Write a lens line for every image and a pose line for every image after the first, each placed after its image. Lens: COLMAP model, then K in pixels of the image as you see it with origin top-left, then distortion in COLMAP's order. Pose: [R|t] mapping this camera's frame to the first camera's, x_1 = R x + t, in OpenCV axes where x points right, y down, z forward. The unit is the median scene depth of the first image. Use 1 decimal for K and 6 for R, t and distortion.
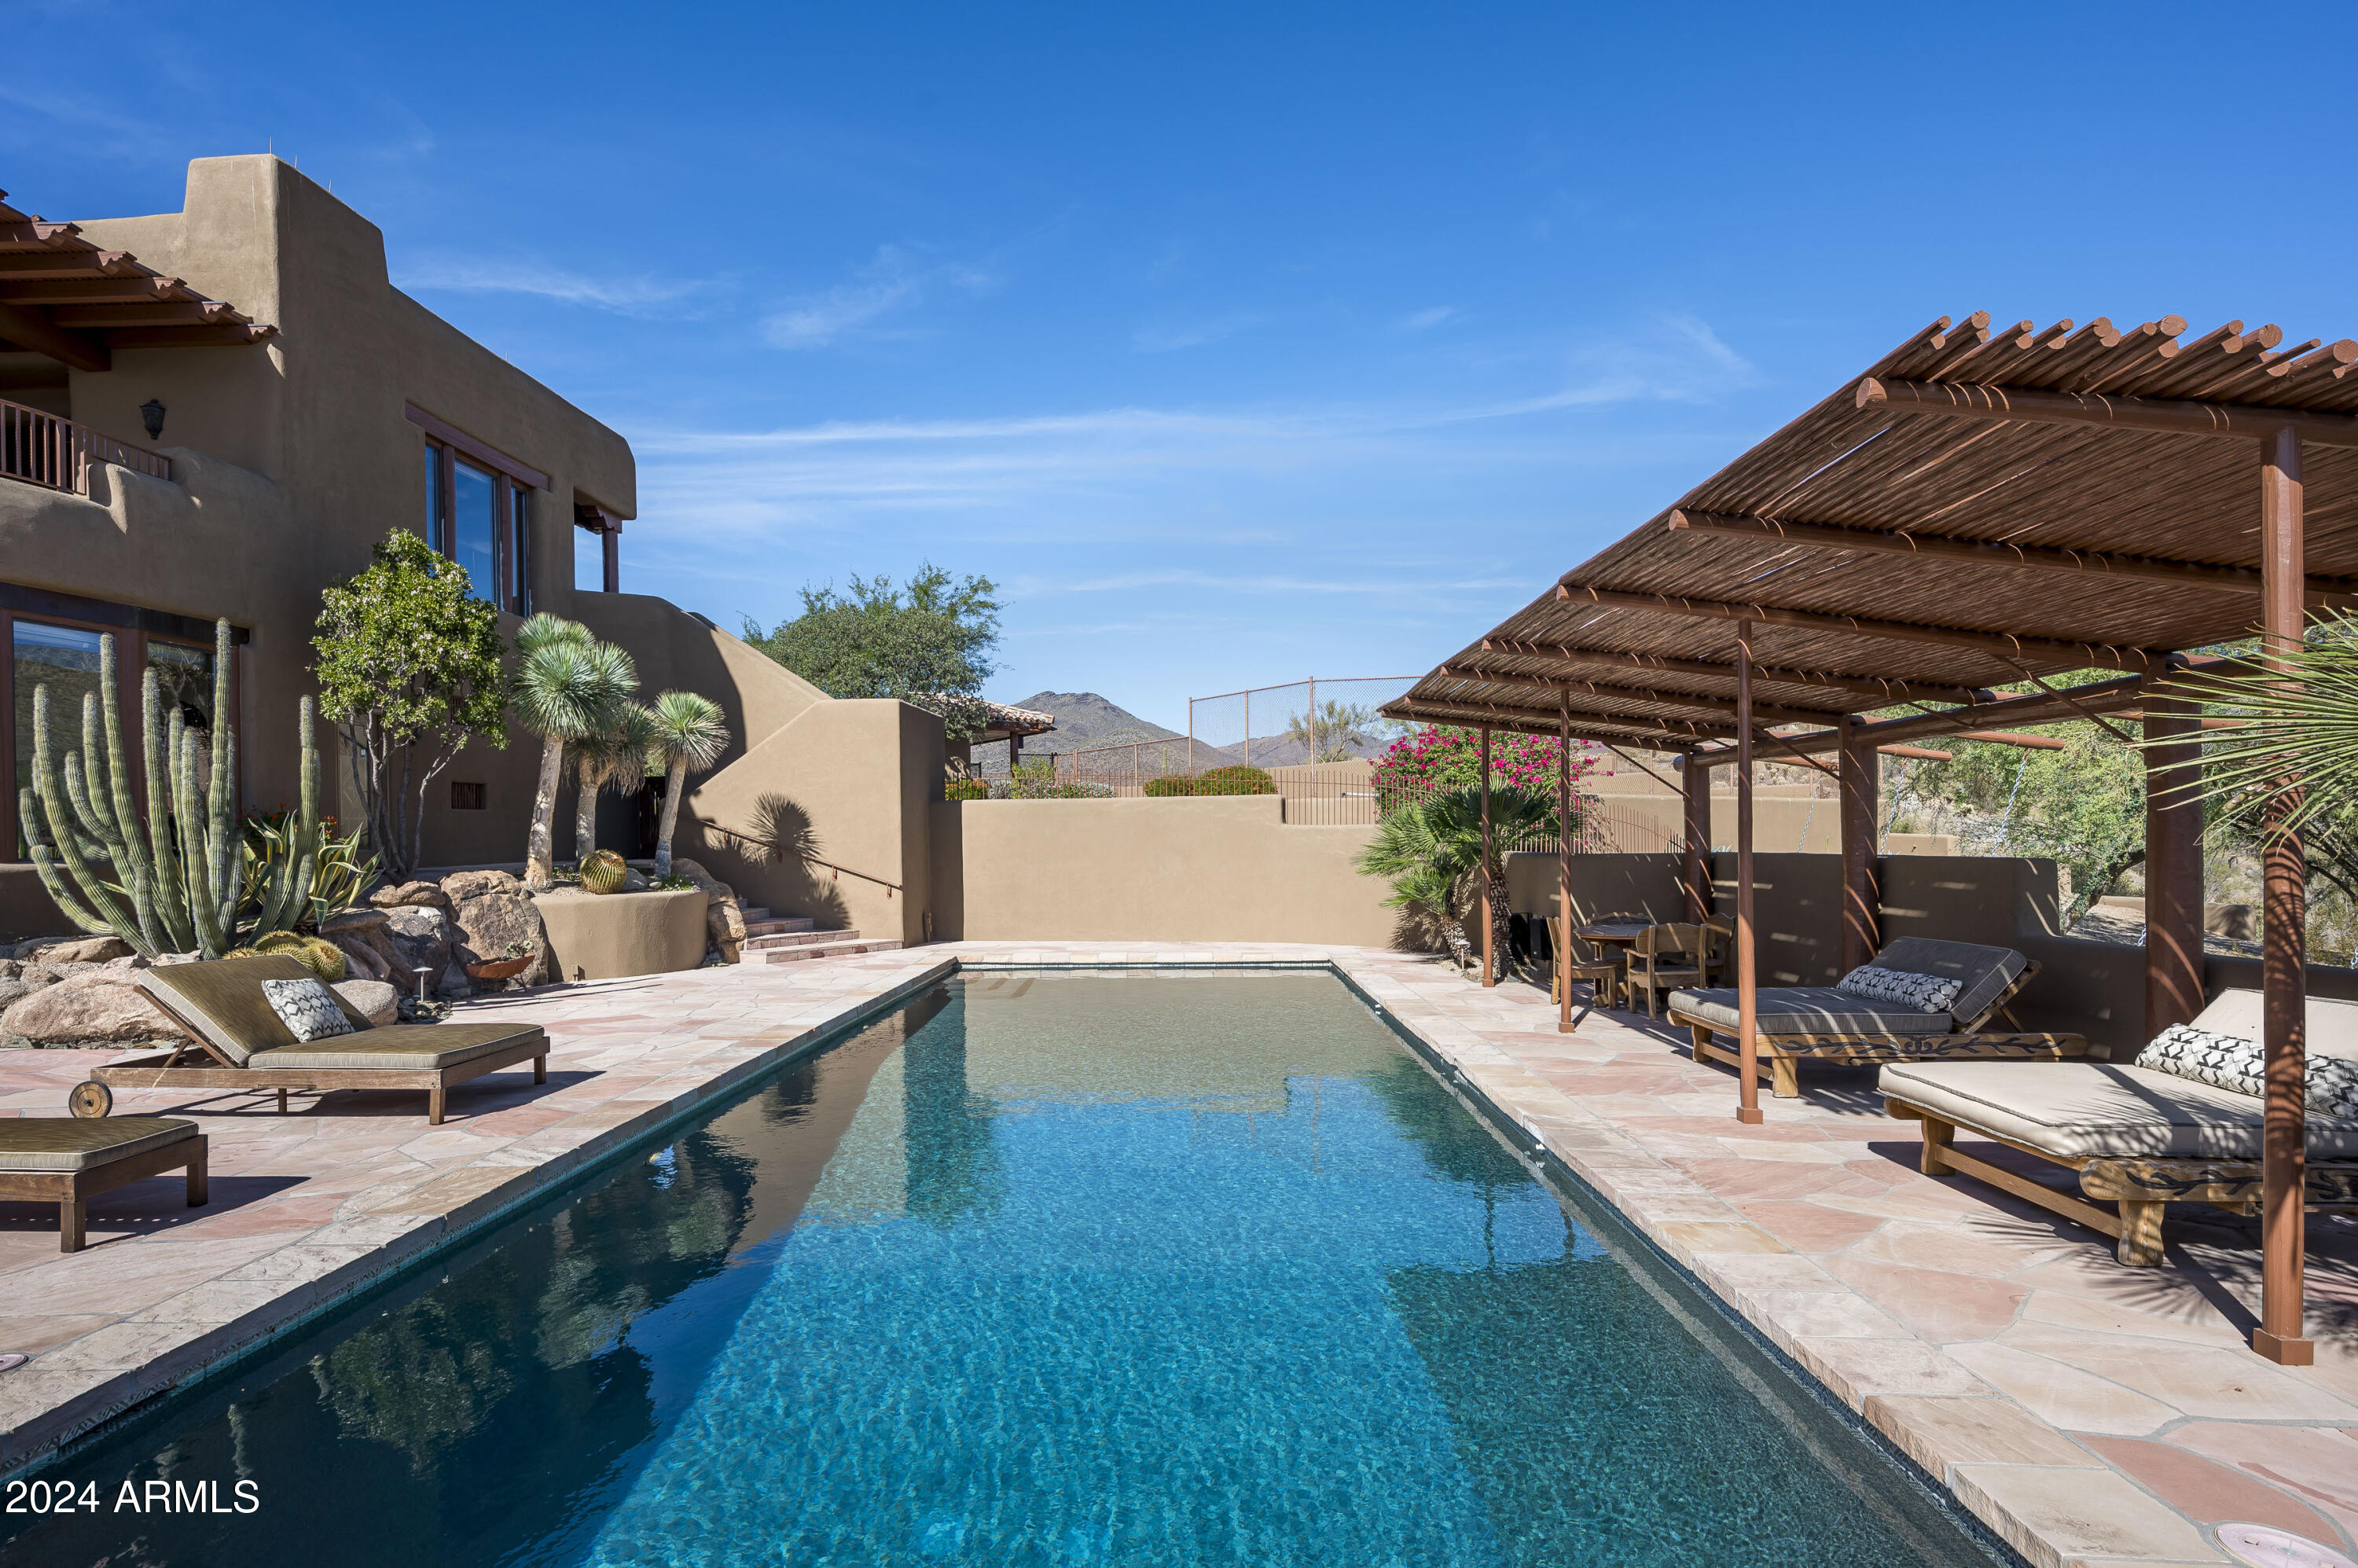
lens RADIAL K [[1213.2, 0, 1179.0], [0, 1213.2, 784.0], [0, 0, 1]] dist [0.002620, 0.000331]
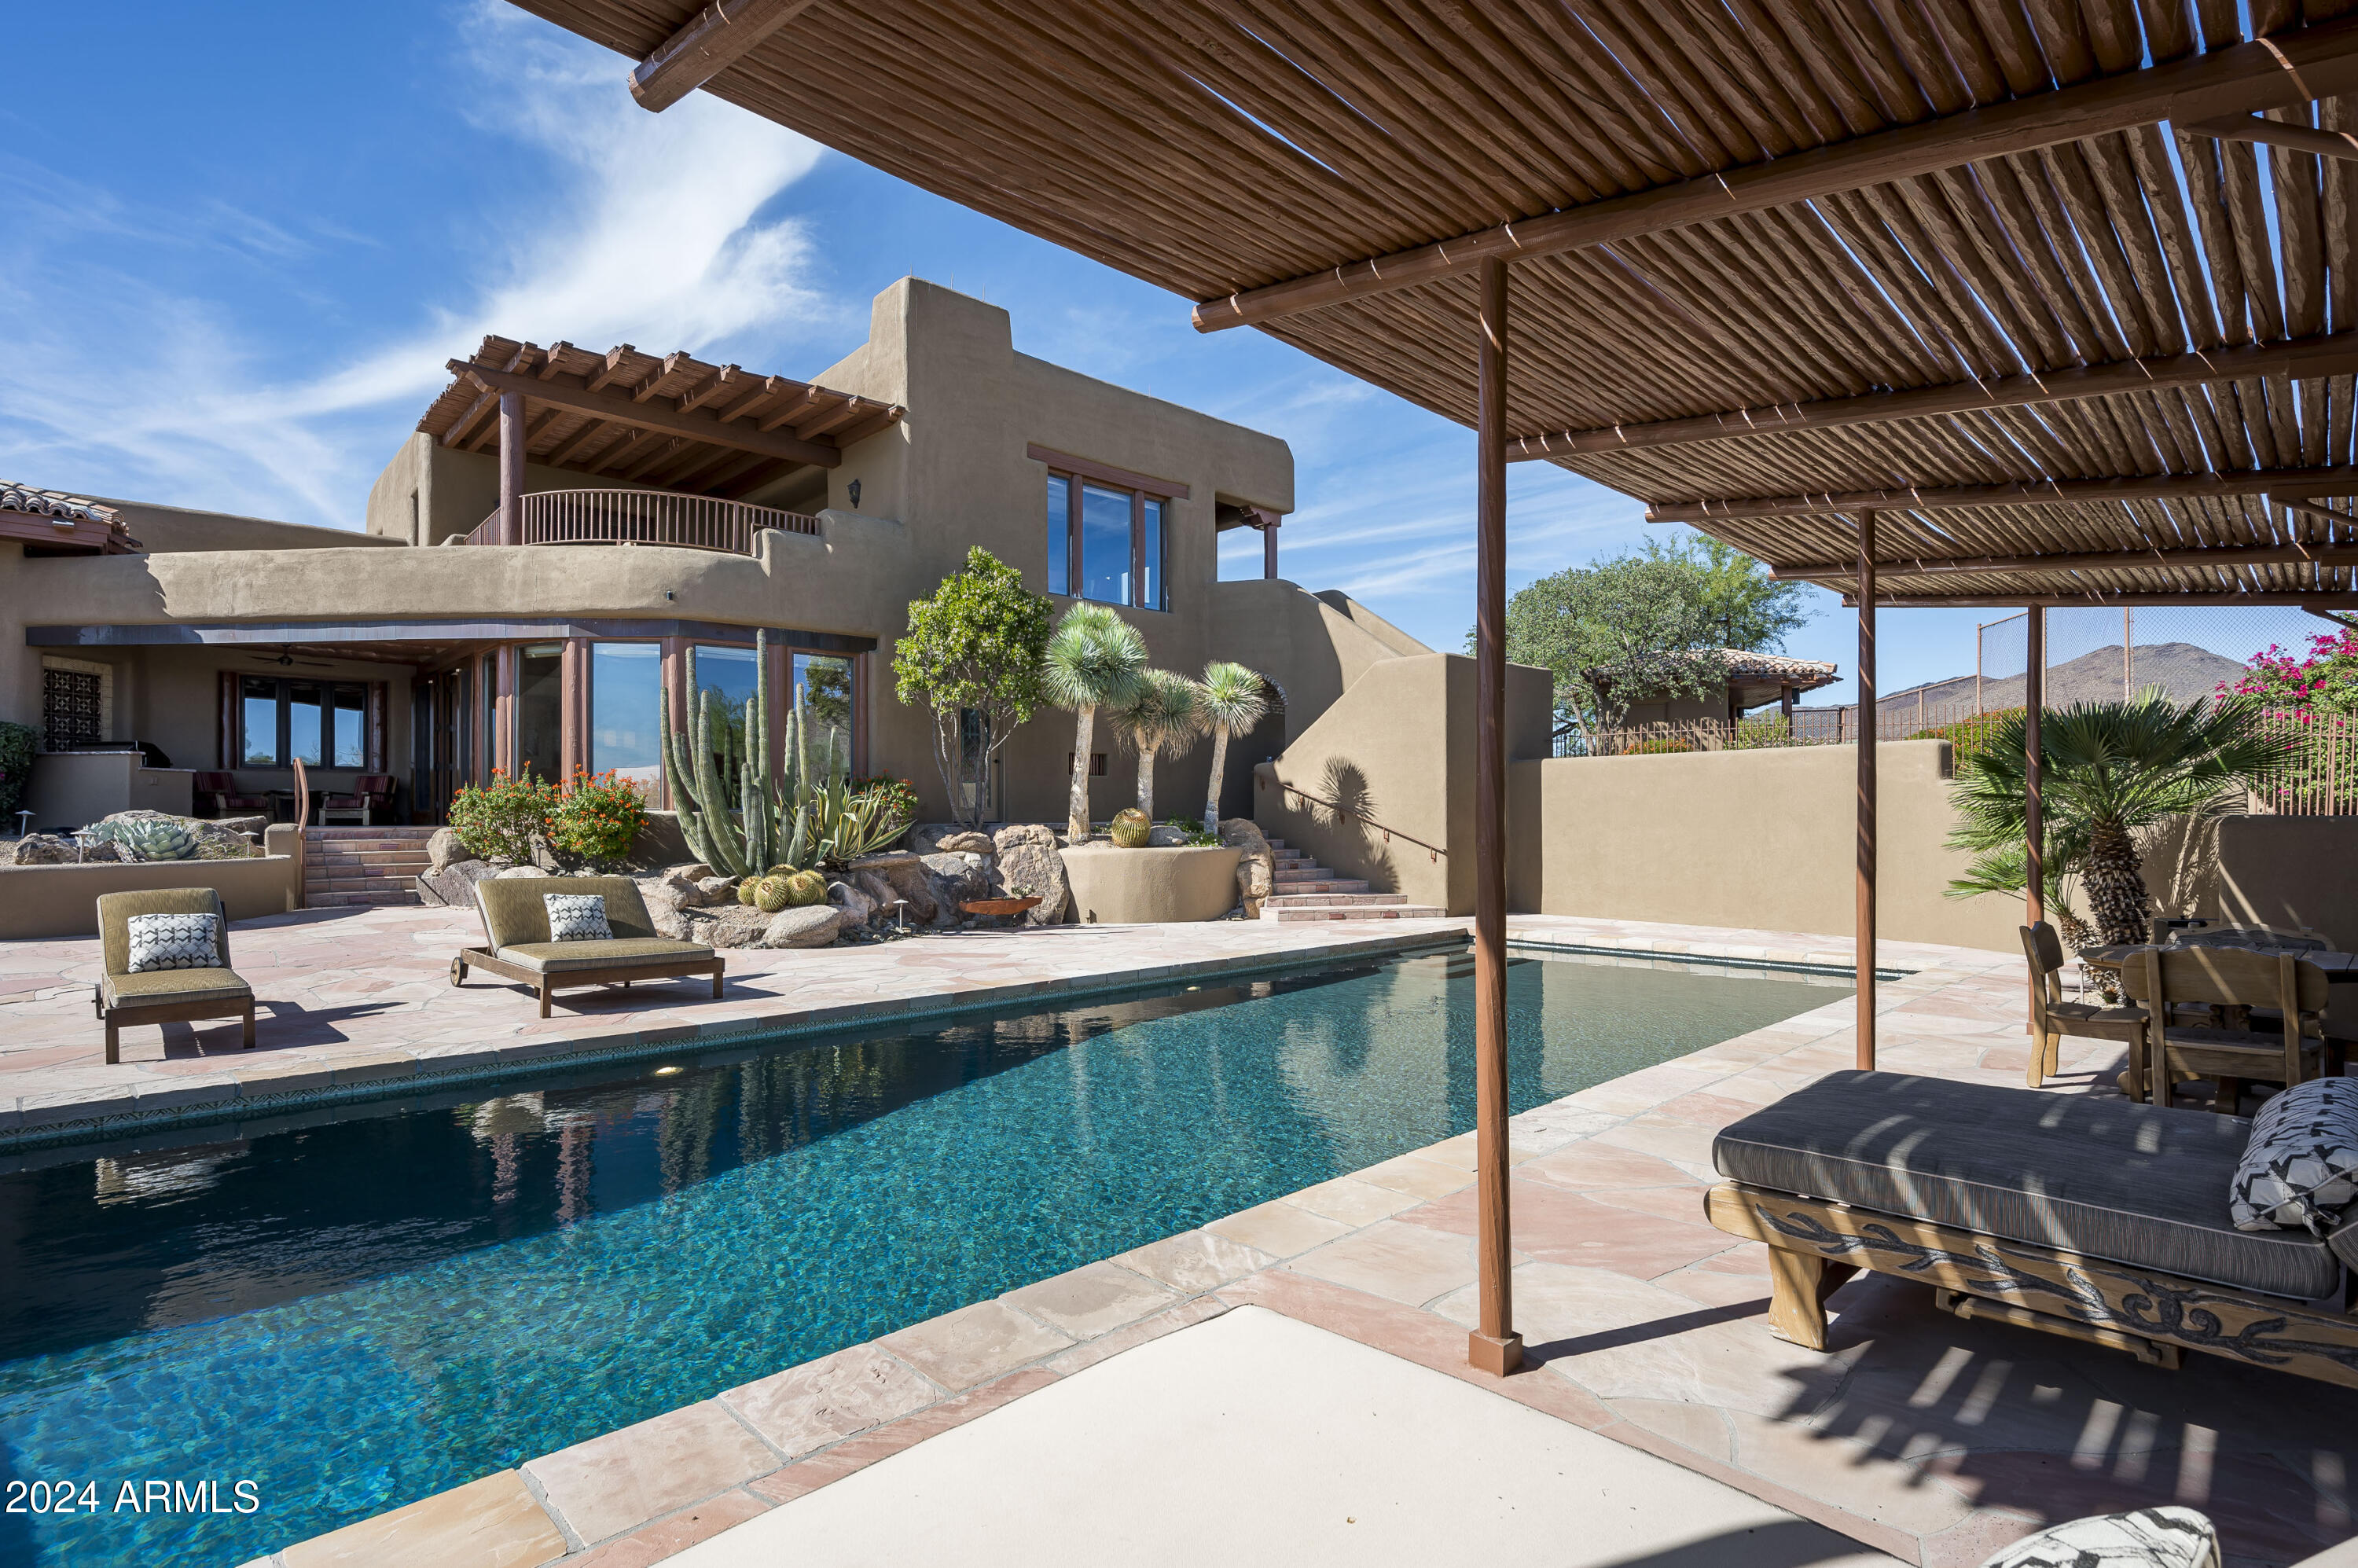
lens RADIAL K [[1153.8, 0, 1179.0], [0, 1153.8, 784.0], [0, 0, 1]] dist [-0.002353, -0.000457]
pose [[0.738494, -0.012526, -0.674144, 0.280090], [0.025949, 0.999615, 0.009852, 0.022882], [0.673761, -0.024769, 0.738534, 0.252466]]
